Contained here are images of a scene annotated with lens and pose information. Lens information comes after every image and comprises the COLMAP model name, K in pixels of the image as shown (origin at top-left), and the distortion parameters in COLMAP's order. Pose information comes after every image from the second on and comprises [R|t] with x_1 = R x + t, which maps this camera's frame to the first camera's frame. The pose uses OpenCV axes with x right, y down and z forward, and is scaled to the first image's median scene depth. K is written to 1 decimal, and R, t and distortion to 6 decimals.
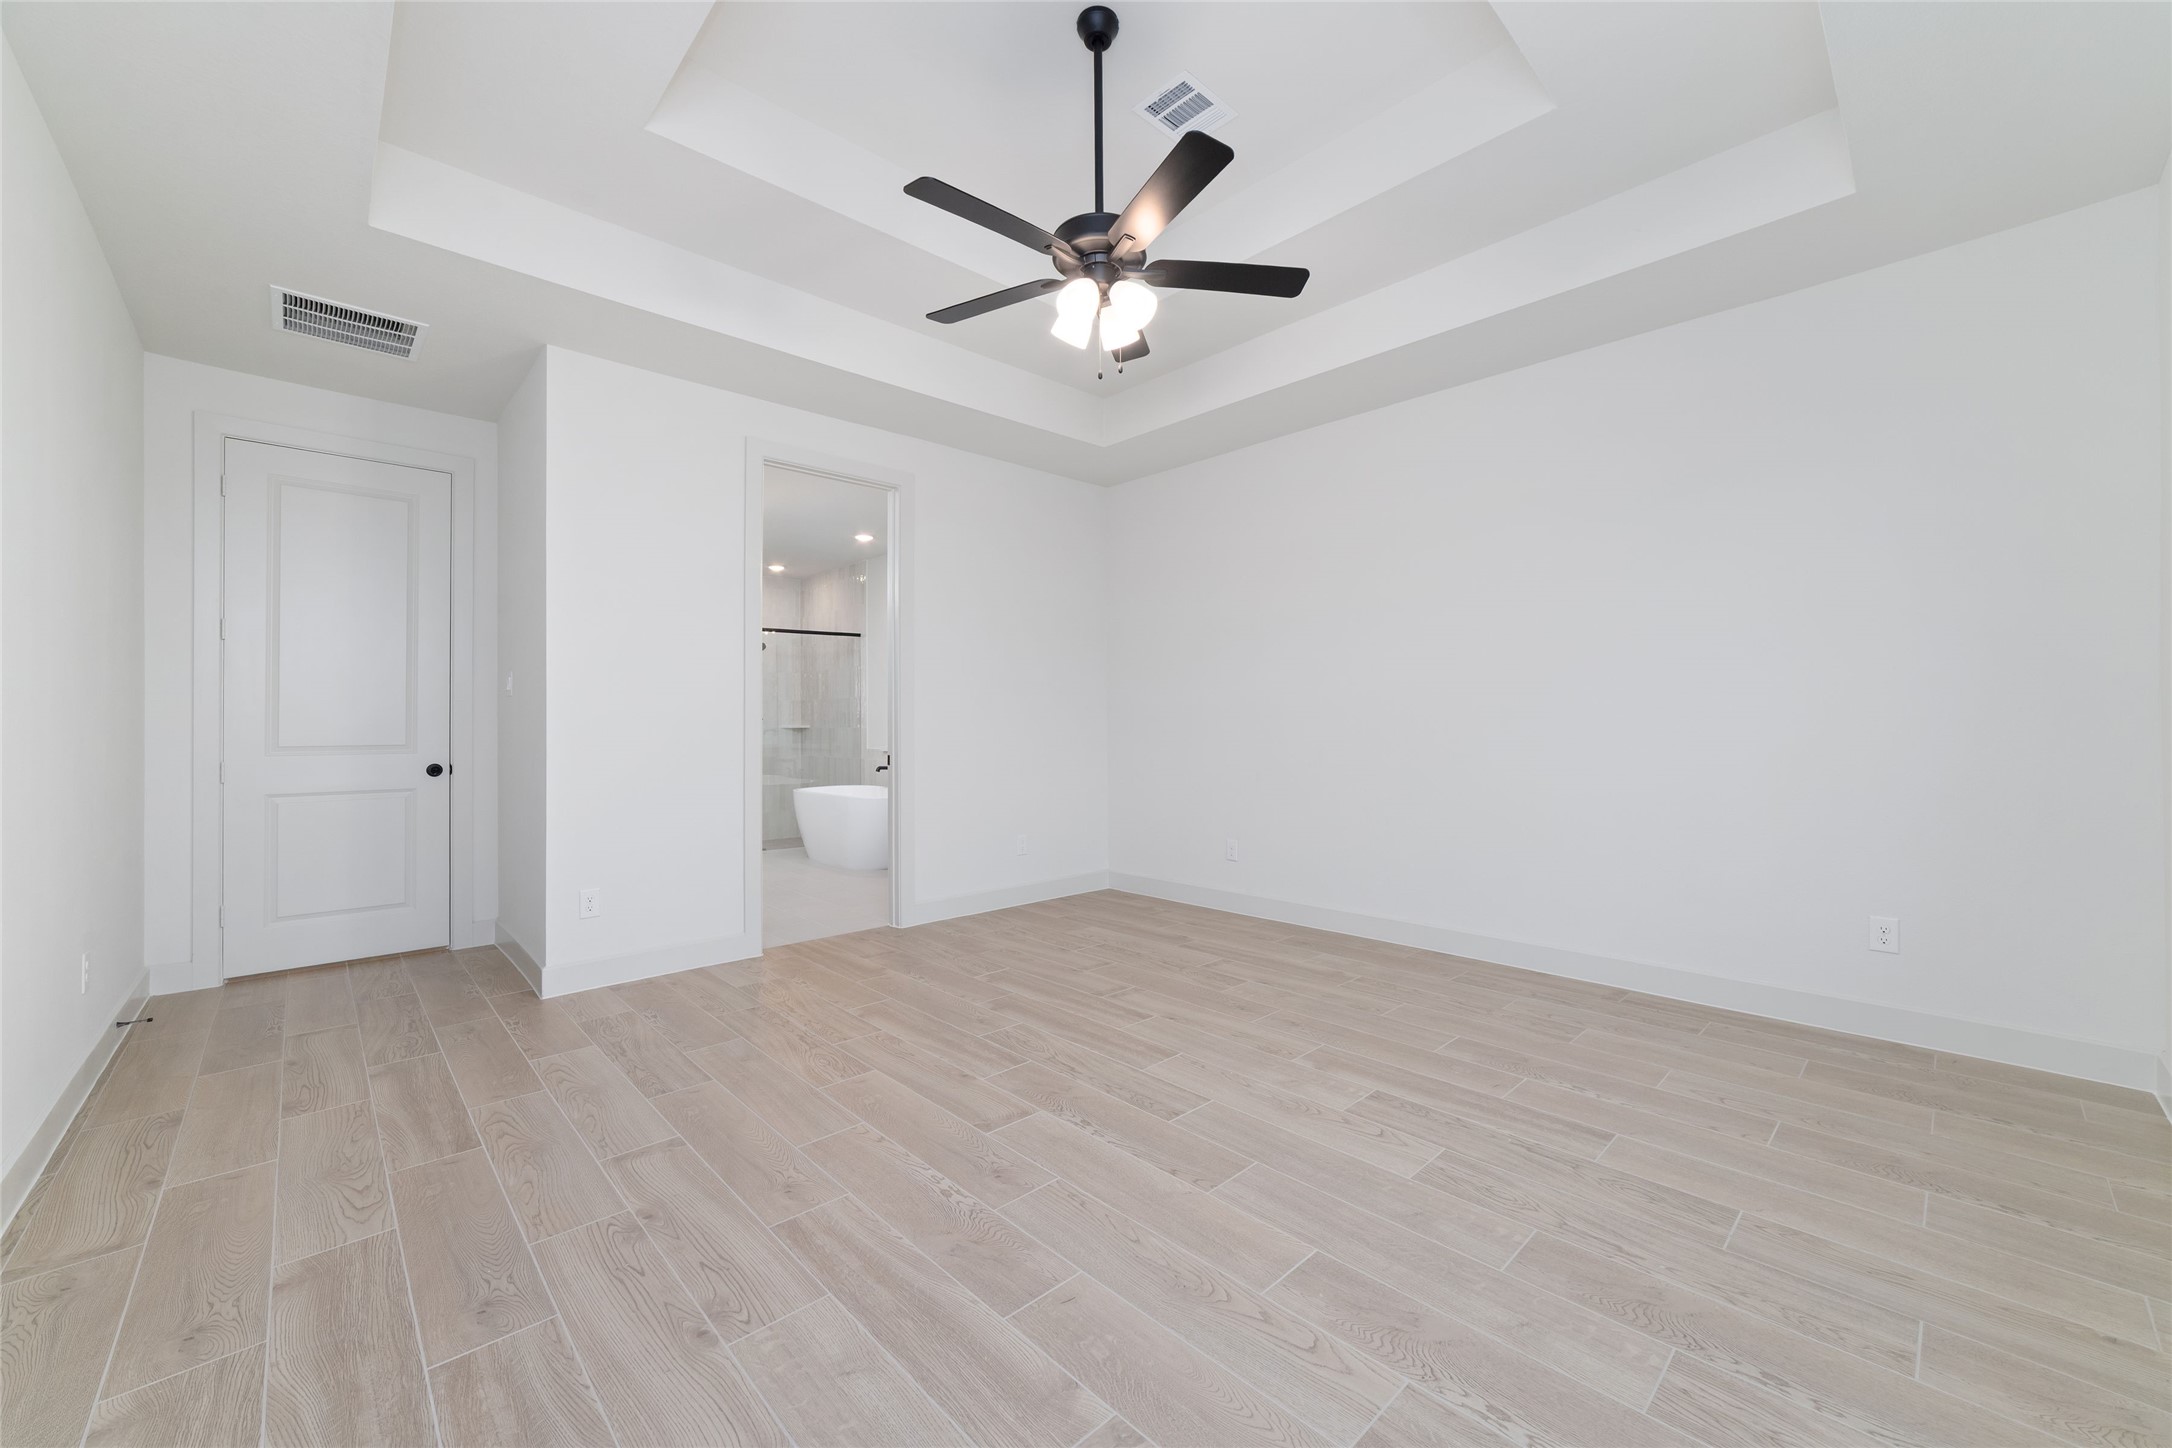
lens RADIAL K [[877.5, 0, 1086.0], [0, 877.5, 724.0], [0, 0, 1]] dist [0.002158, 0.000376]
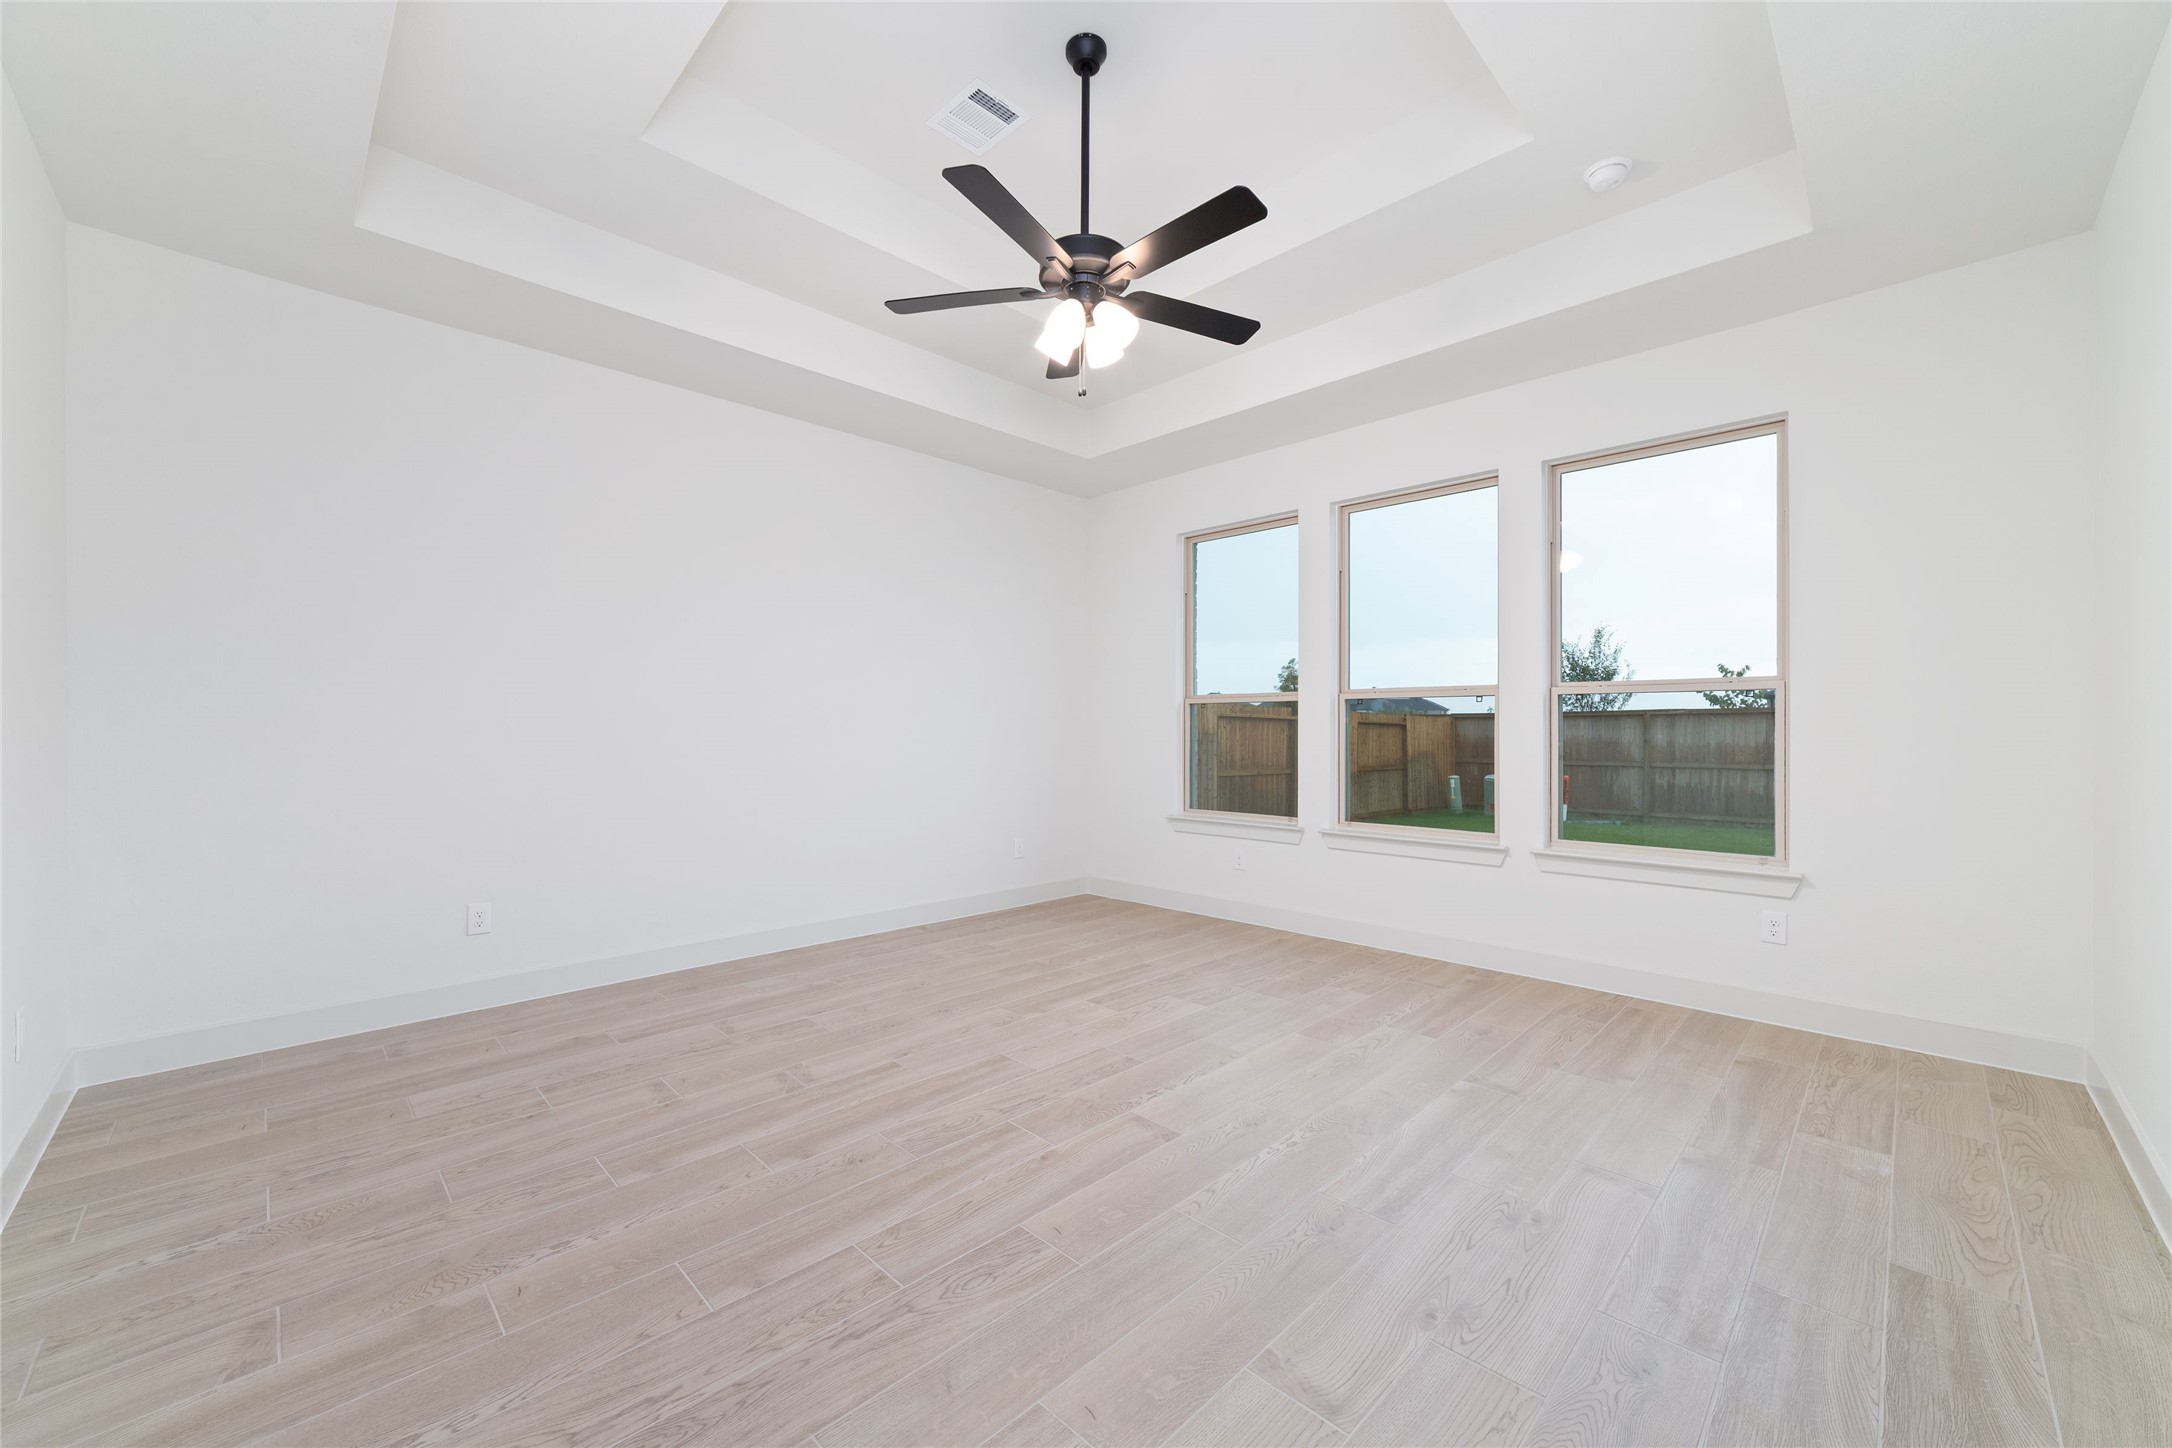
lens RADIAL K [[835.7, 0, 1091.1], [0, 835.7, 734.8], [0, 0, 1]] dist [0.001725, 0.000221]
pose [[-0.060778, 0.006634, 0.998129, -0.903635], [-0.005488, 0.999961, -0.006980, 0.000811], [-0.998136, -0.005902, -0.060739, 0.964359]]
